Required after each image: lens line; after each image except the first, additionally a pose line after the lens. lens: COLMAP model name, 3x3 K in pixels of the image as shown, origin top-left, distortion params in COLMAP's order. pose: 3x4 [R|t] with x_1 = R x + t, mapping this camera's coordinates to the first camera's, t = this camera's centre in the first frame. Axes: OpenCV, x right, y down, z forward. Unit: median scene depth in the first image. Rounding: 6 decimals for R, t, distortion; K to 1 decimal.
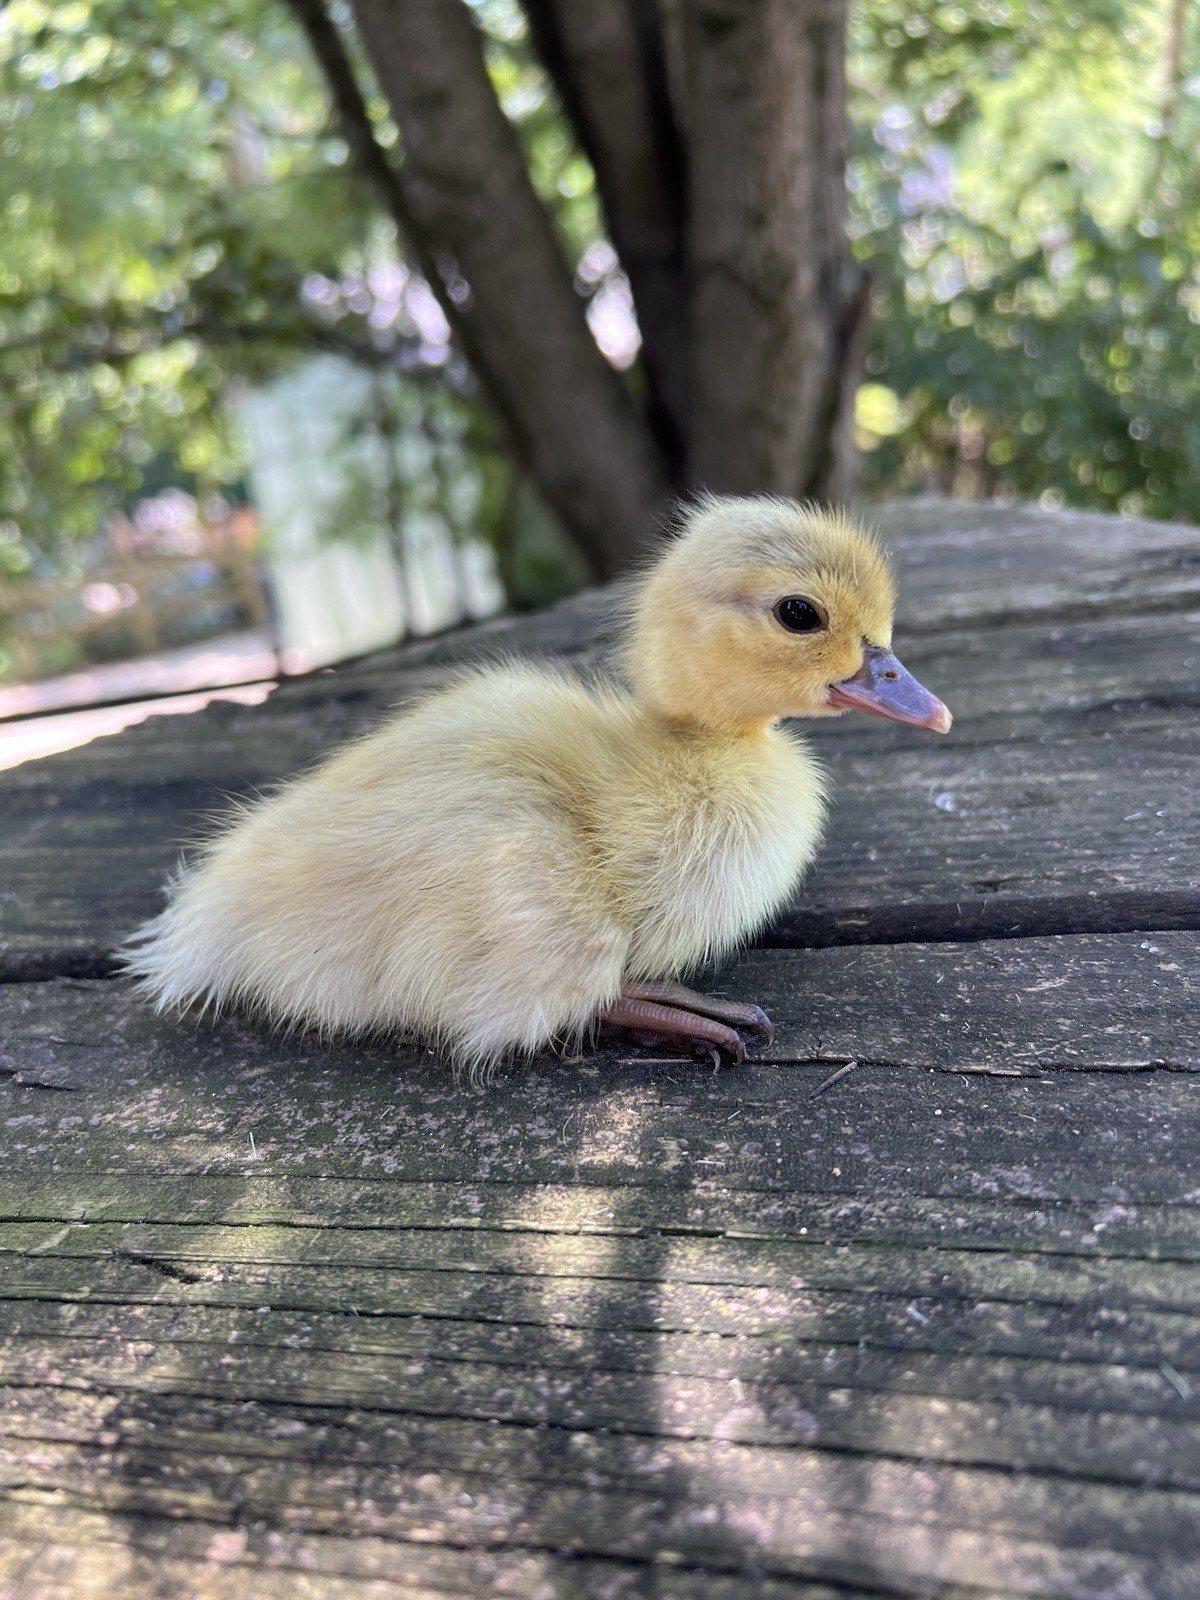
lens RADIAL K [[1285.2, 0, 600.0], [0, 1285.2, 800.0], [0, 0, 1]] dist [0.012391, -0.026832]
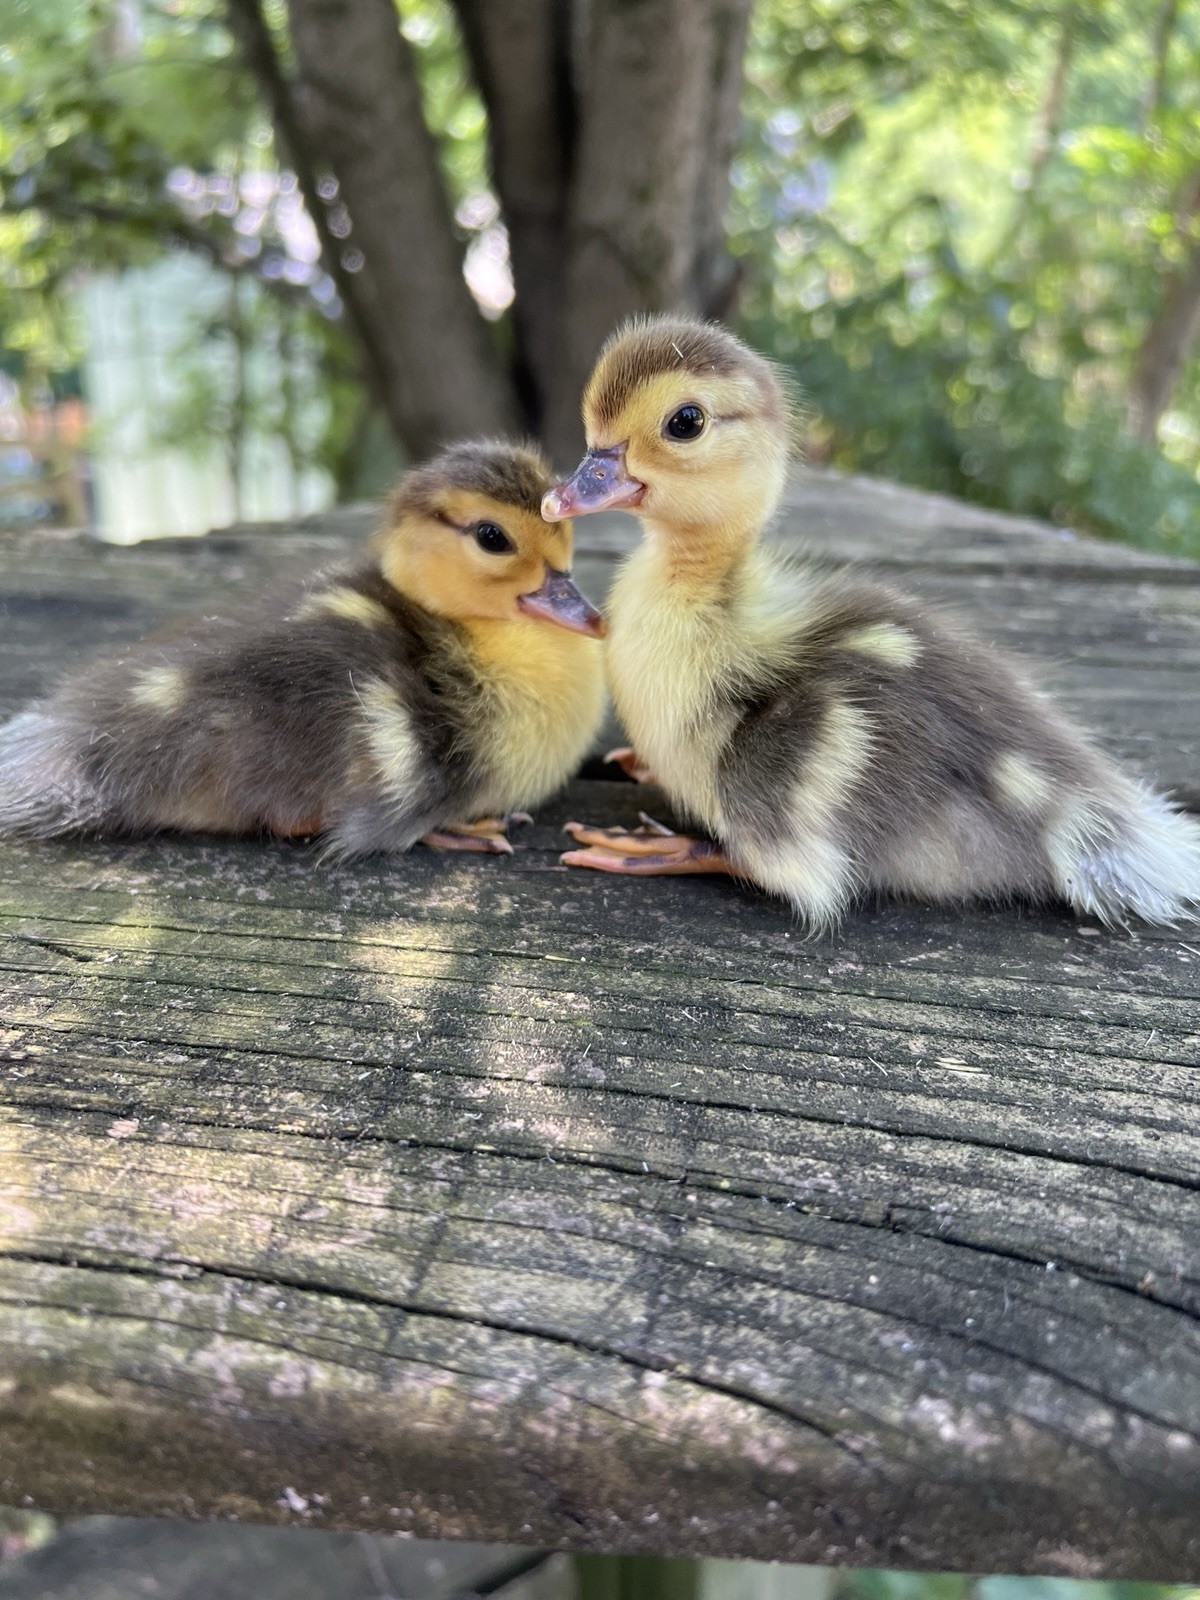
lens RADIAL K [[1285.2, 0, 600.0], [0, 1285.2, 800.0], [0, 0, 1]] dist [0.012391, -0.026832]
pose [[0.981630, 0.120115, 0.148240, -0.046714], [-0.123831, 0.992173, 0.016059, 0.143675], [-0.145151, -0.034120, 0.988821, -0.201508]]
